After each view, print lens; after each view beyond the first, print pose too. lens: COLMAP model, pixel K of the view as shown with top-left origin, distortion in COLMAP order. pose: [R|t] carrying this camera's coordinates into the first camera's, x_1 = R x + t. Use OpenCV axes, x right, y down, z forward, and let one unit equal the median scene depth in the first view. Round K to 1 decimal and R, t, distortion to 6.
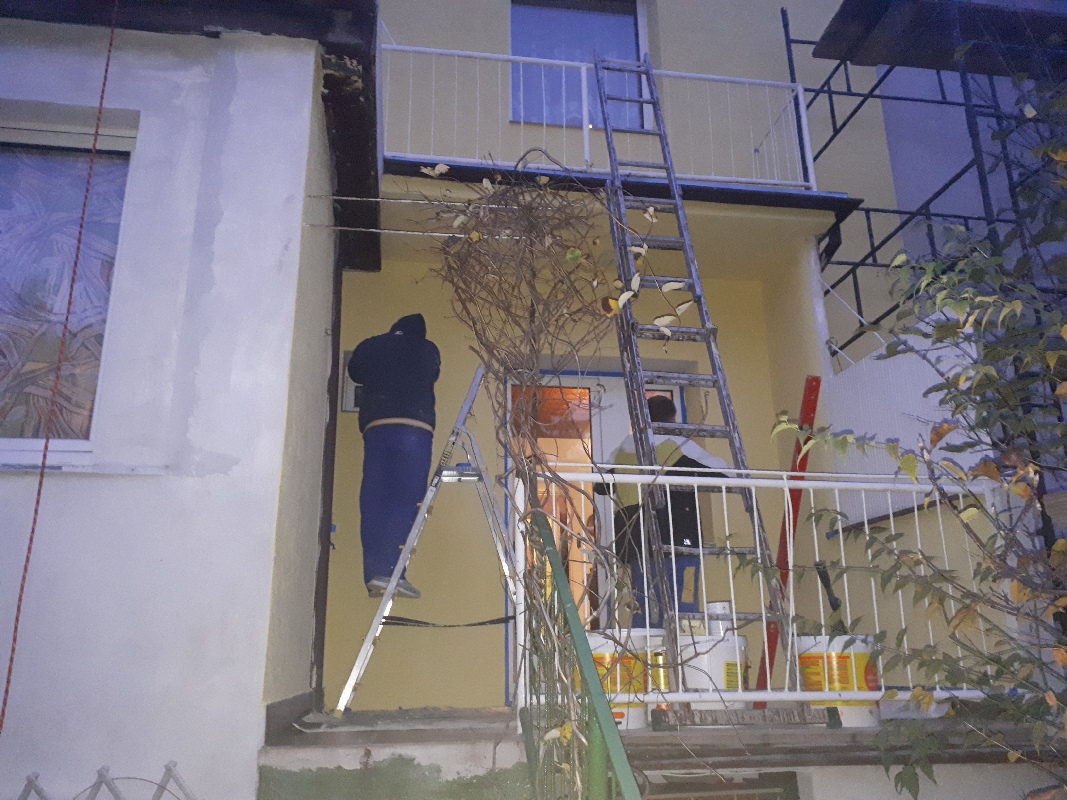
lens RADIAL K [[833.3, 0, 533.5], [0, 833.3, 400.0], [0, 0, 1]] dist [0.001886, 0.001501]
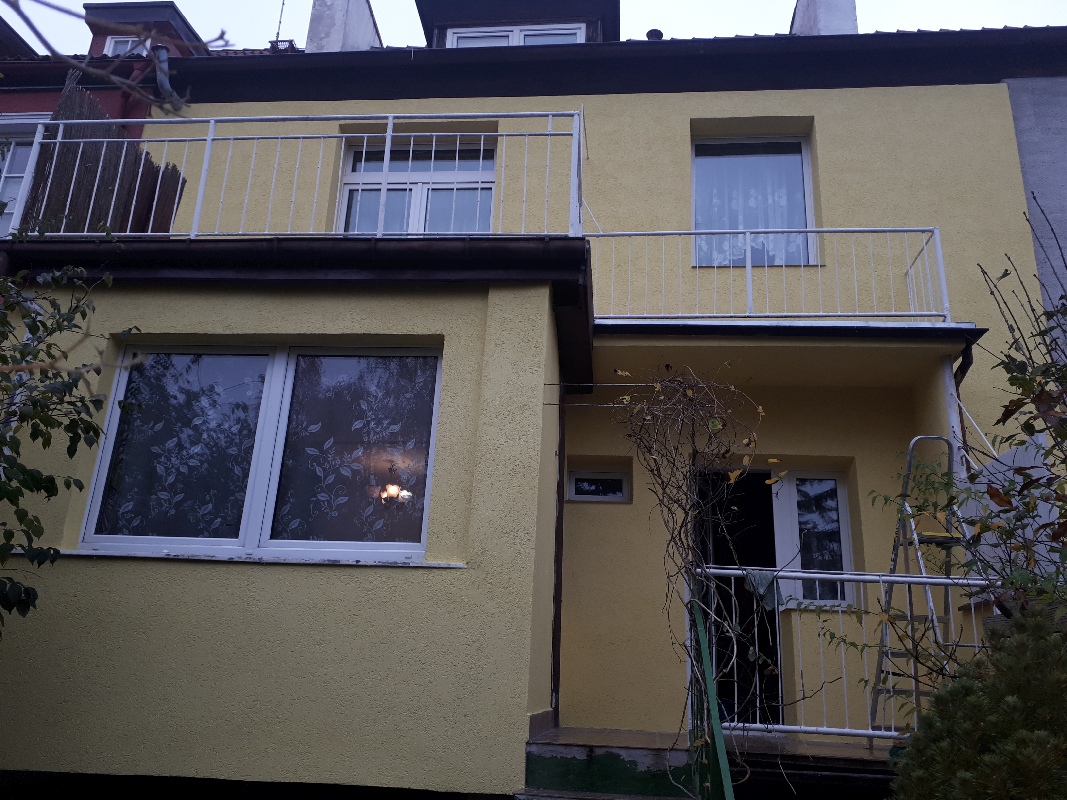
lens RADIAL K [[850.6, 0, 531.8], [0, 850.6, 412.6], [0, 0, 1]] dist [-0.004317, -0.003815]
pose [[0.967106, -0.022085, -0.253412, 0.068416], [0.019717, 0.999735, -0.011880, -0.120665], [0.253608, 0.006493, 0.967285, -0.355742]]
